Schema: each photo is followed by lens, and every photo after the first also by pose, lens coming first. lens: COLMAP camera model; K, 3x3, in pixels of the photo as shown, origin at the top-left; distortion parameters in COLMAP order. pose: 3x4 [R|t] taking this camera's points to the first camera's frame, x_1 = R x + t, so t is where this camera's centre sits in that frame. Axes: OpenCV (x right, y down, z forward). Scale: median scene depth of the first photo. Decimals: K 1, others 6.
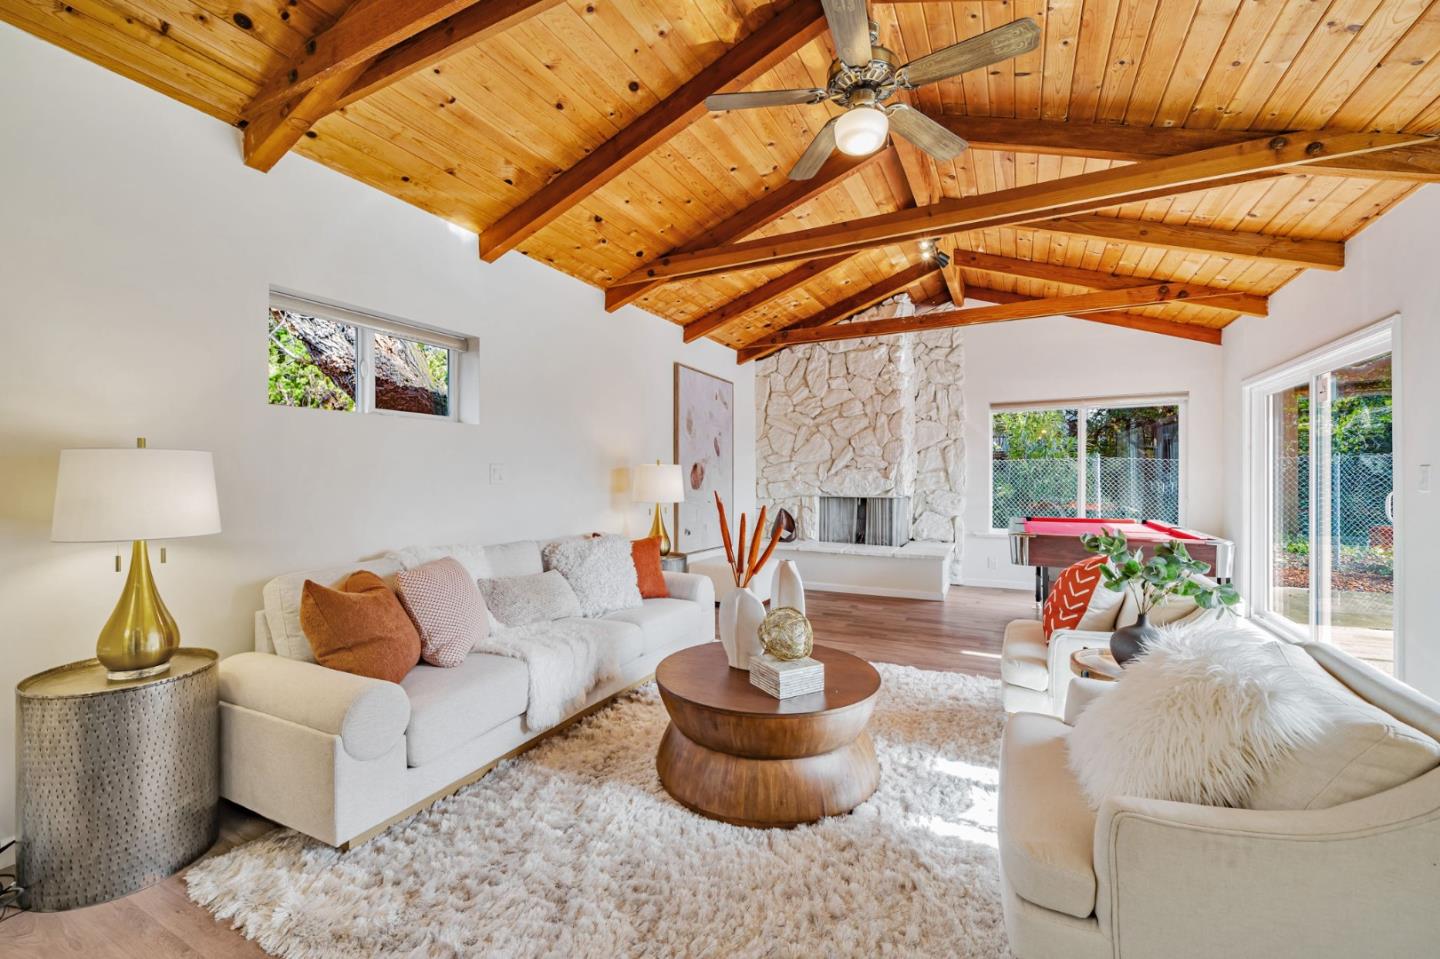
lens RADIAL K [[594.1, 0, 721.9], [0, 594.1, 478.6], [0, 0, 1]] dist [0.005523, -0.000365]
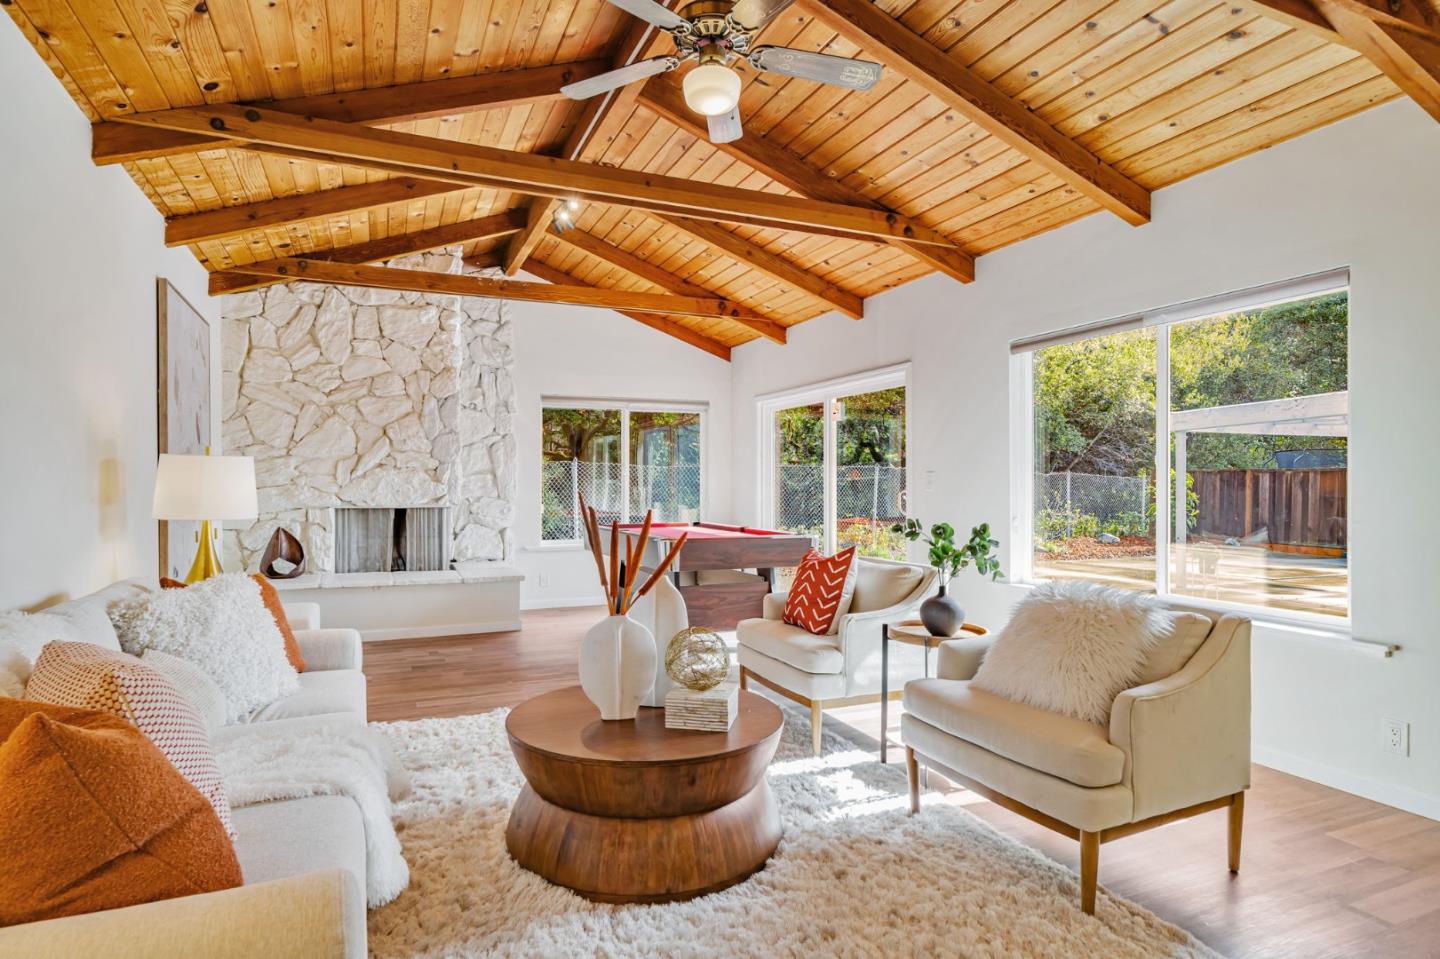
lens RADIAL K [[769.1, 0, 700.7], [0, 769.1, 488.0], [0, 0, 1]] dist [0.005565, 0.002827]
pose [[0.651099, -0.002993, 0.758987, -0.305427], [0.001035, 0.999995, 0.003055, 0.005666], [-0.758992, -0.001204, 0.651099, 0.120086]]
